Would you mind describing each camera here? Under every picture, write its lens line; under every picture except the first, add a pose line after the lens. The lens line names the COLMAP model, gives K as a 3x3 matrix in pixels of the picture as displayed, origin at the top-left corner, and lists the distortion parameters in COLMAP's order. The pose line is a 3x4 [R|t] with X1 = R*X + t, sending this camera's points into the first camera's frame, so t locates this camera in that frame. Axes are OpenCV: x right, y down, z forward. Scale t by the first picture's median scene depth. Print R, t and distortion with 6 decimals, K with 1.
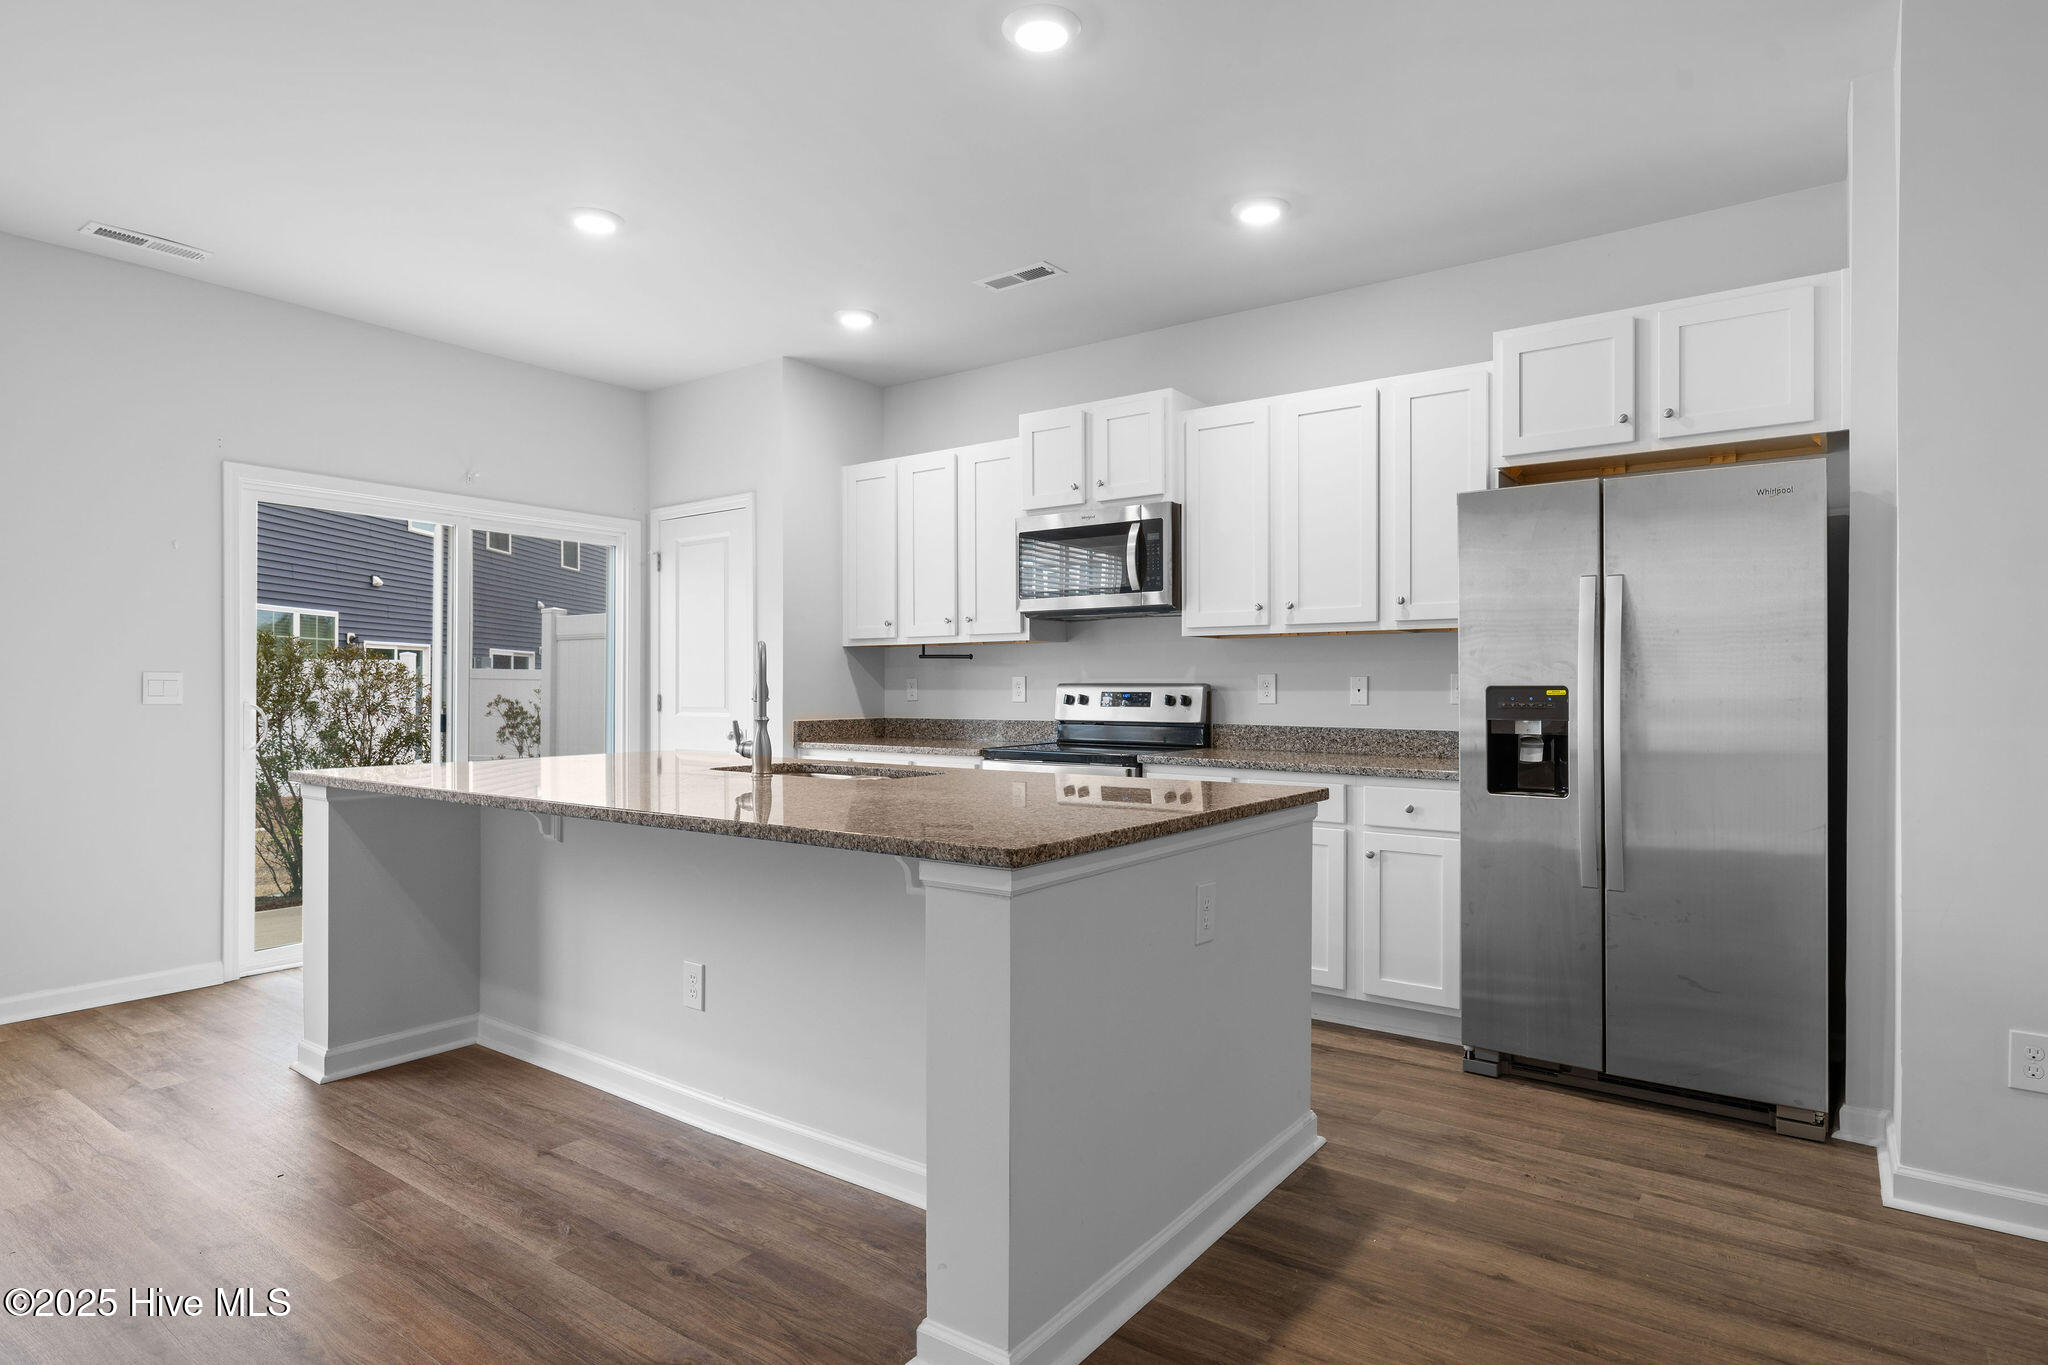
lens RADIAL K [[1106.3, 0, 1033.5], [0, 1106.3, 681.9], [0, 0, 1]] dist [0.001198, 0.000191]
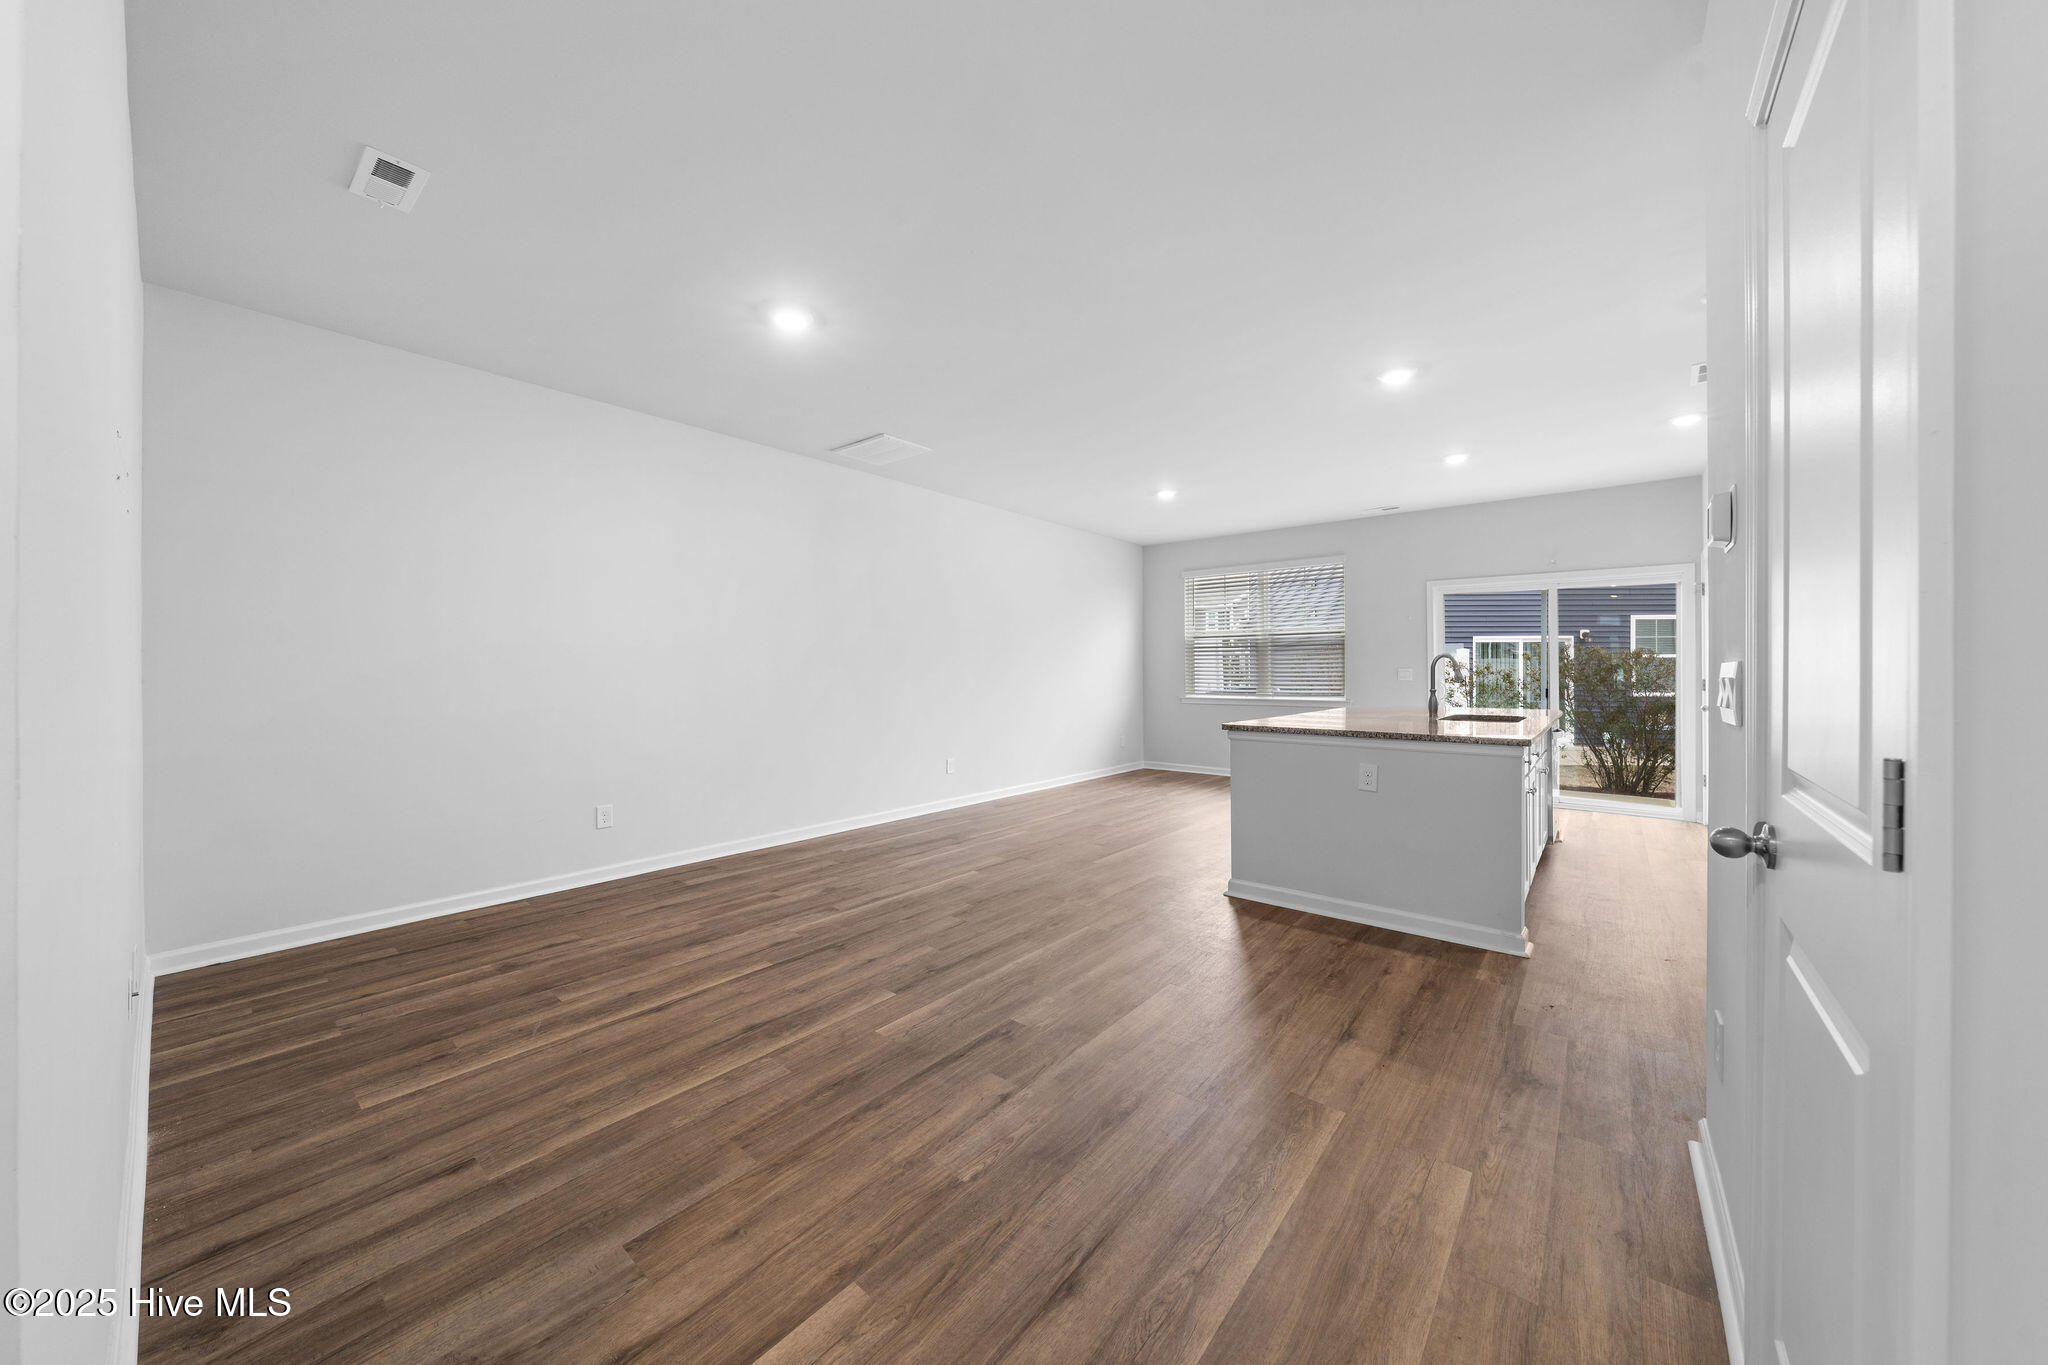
lens RADIAL K [[702.7, 0, 1028.1], [0, 702.7, 674.7], [0, 0, 1]] dist [-0.000582, -0.000641]
pose [[-0.059463, 0.002862, -0.998226, 0.939815], [0.006682, 0.999975, 0.002469, -0.005253], [0.998208, -0.006523, -0.059480, 0.233788]]
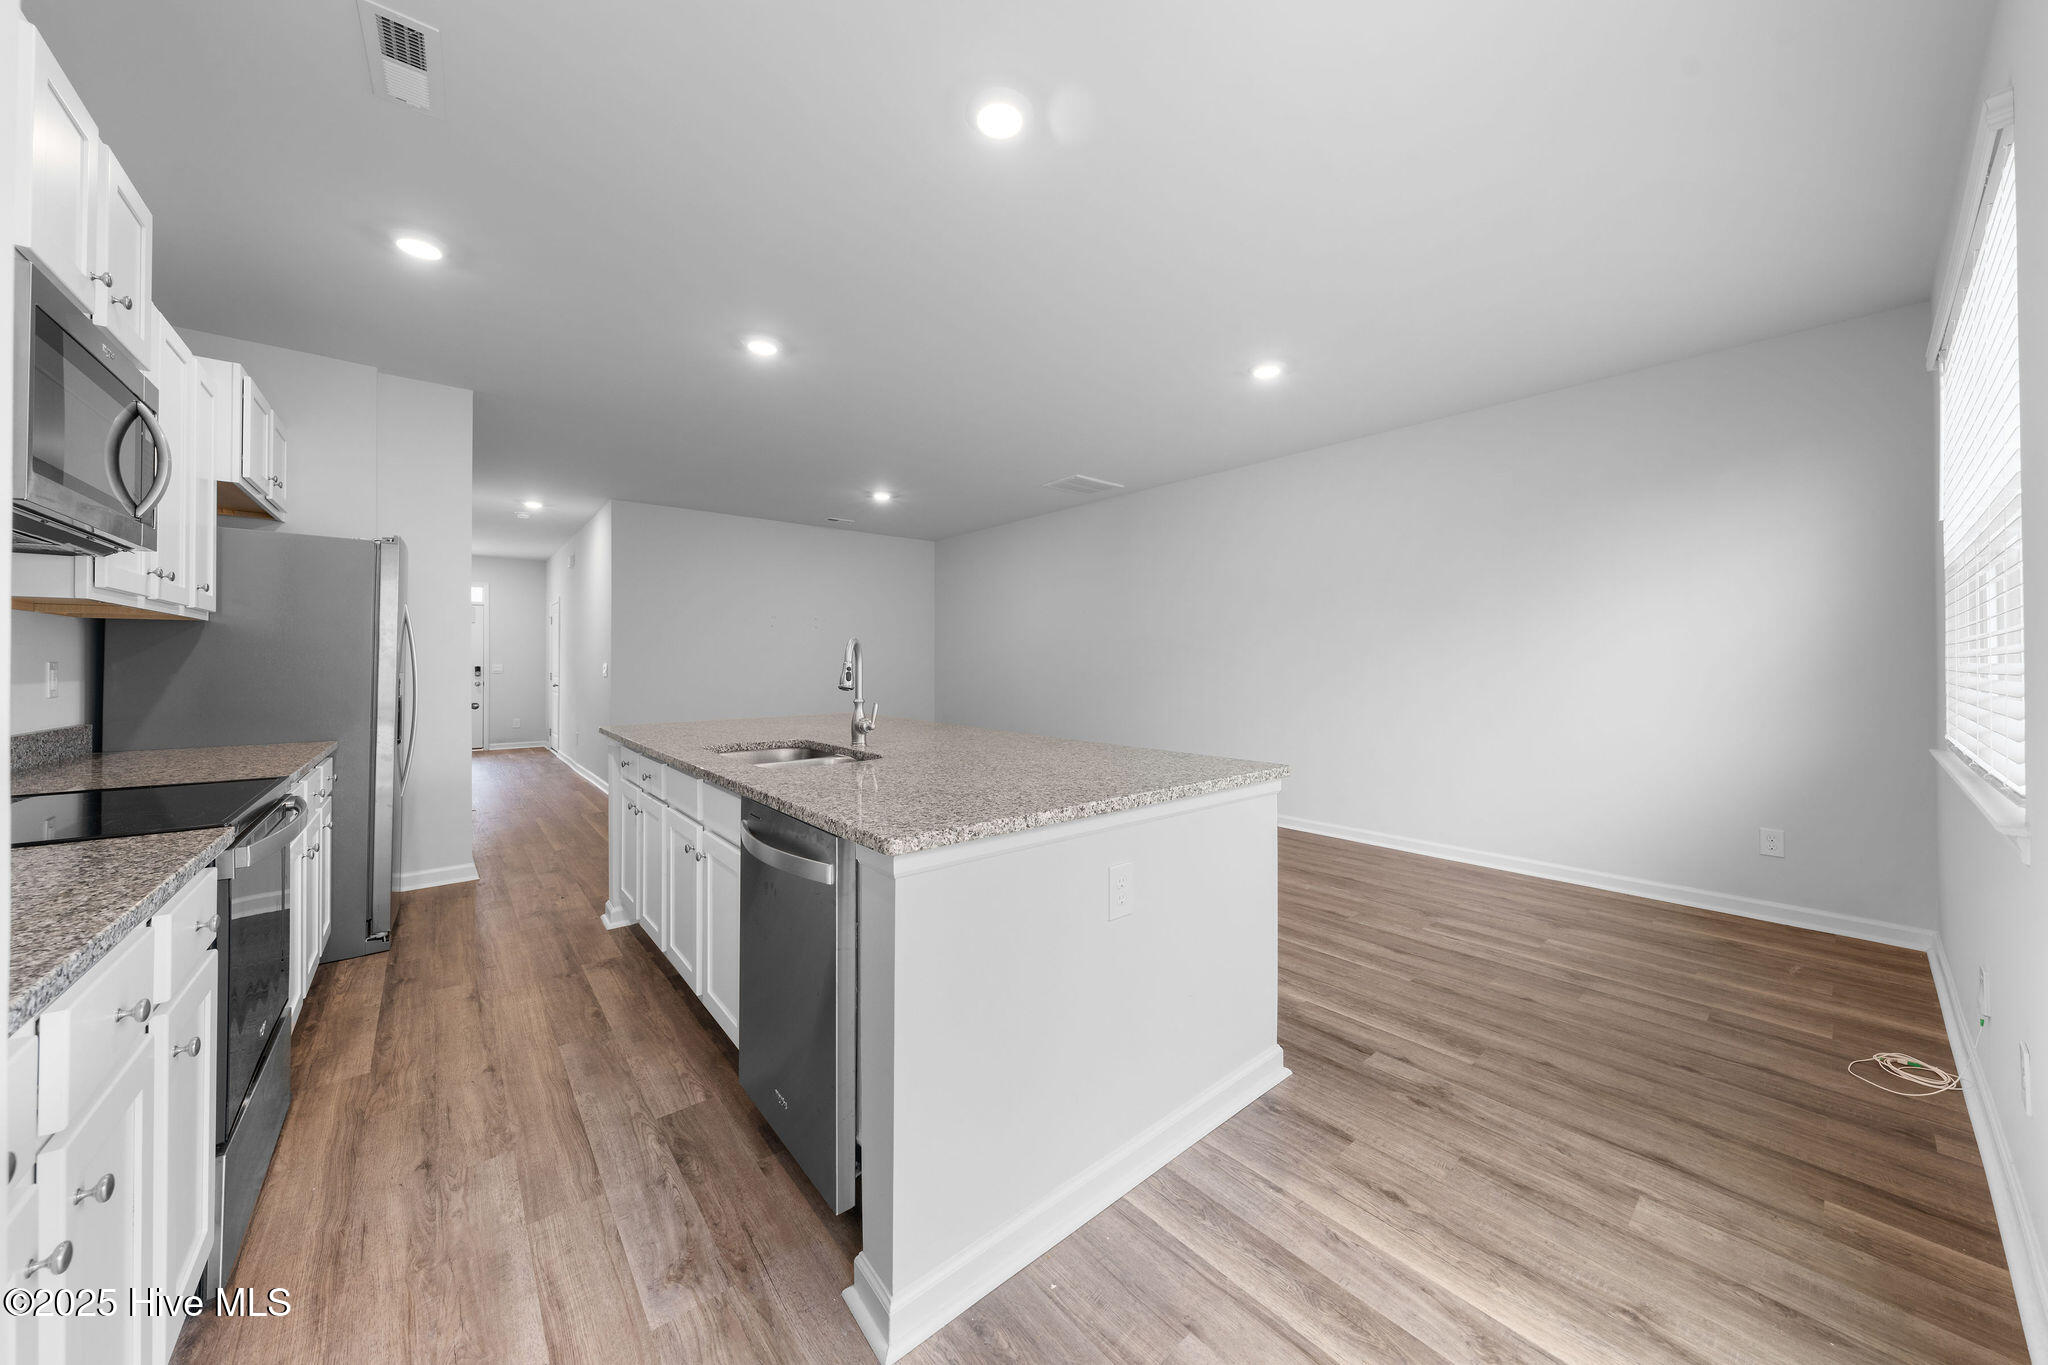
lens RADIAL K [[702.7, 0, 1023.6], [0, 702.7, 670.2], [0, 0, 1]] dist [-0.000582, -0.000641]
pose [[-0.970439, -0.001344, 0.241342, -0.498608], [-0.000424, 0.999992, 0.003863, -0.006039], [-0.241346, 0.003646, -0.970432, 1.394356]]
